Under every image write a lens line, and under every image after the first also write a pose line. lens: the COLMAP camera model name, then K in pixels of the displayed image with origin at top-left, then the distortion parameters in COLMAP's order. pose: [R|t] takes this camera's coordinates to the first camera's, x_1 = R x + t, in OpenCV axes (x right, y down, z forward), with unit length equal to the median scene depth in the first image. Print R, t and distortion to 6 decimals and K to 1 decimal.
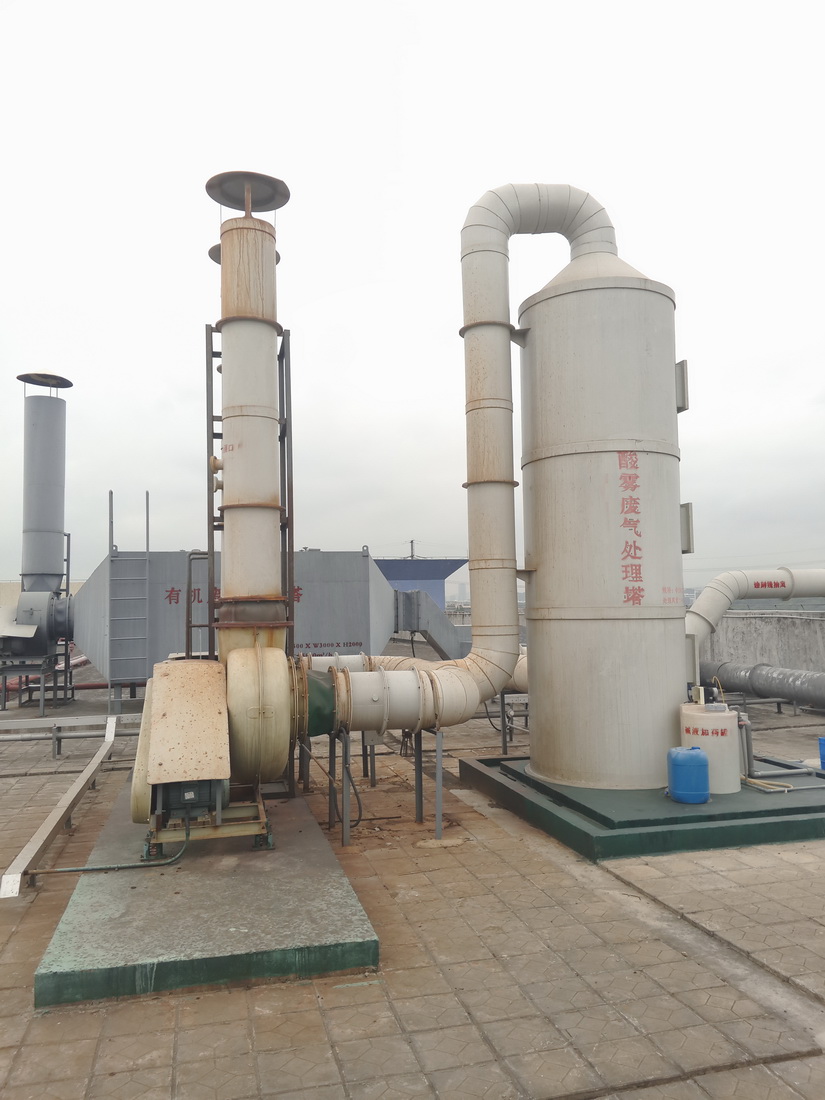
lens RADIAL K [[832.7, 0, 412.5], [0, 832.7, 550.0], [0, 0, 1]] dist [0.040248, -0.001007]
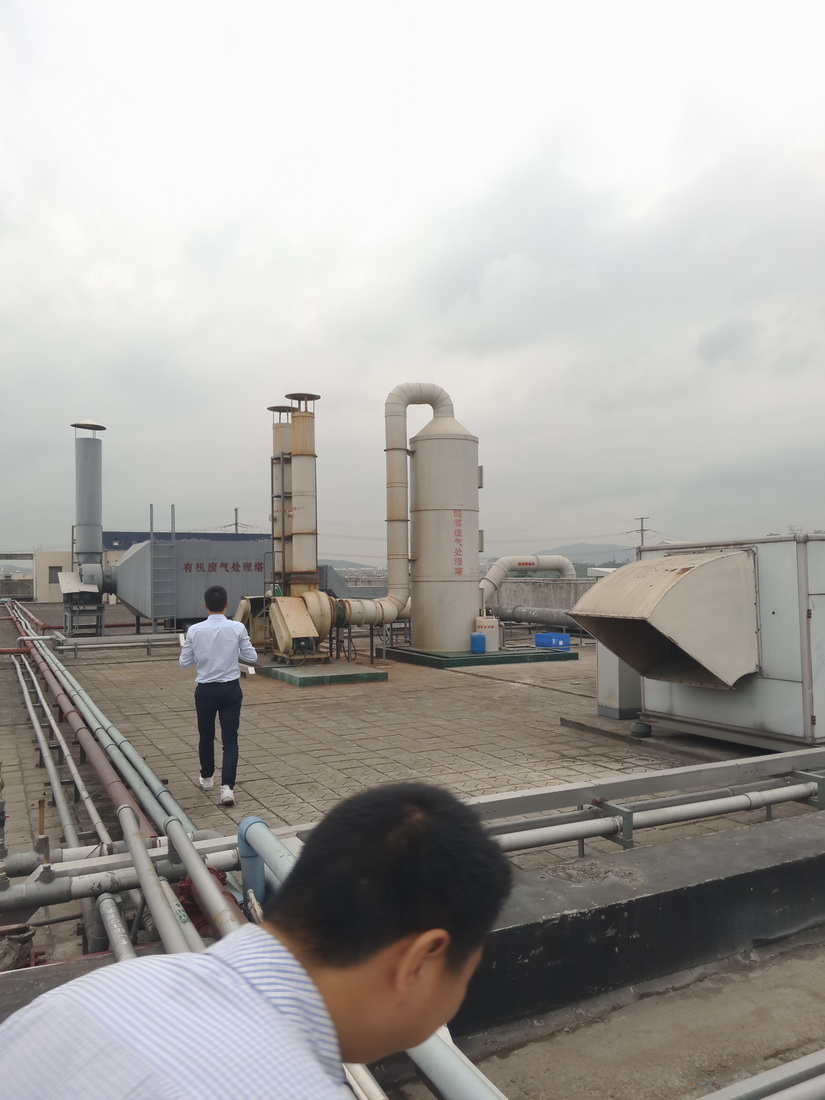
lens RADIAL K [[832.7, 0, 412.5], [0, 832.7, 550.0], [0, 0, 1]] dist [0.040248, -0.001007]
pose [[0.975960, 0.012467, 0.217594, -0.351030], [-0.020955, 0.999105, 0.036743, -0.083236], [-0.216941, -0.040419, 0.975347, -1.184057]]
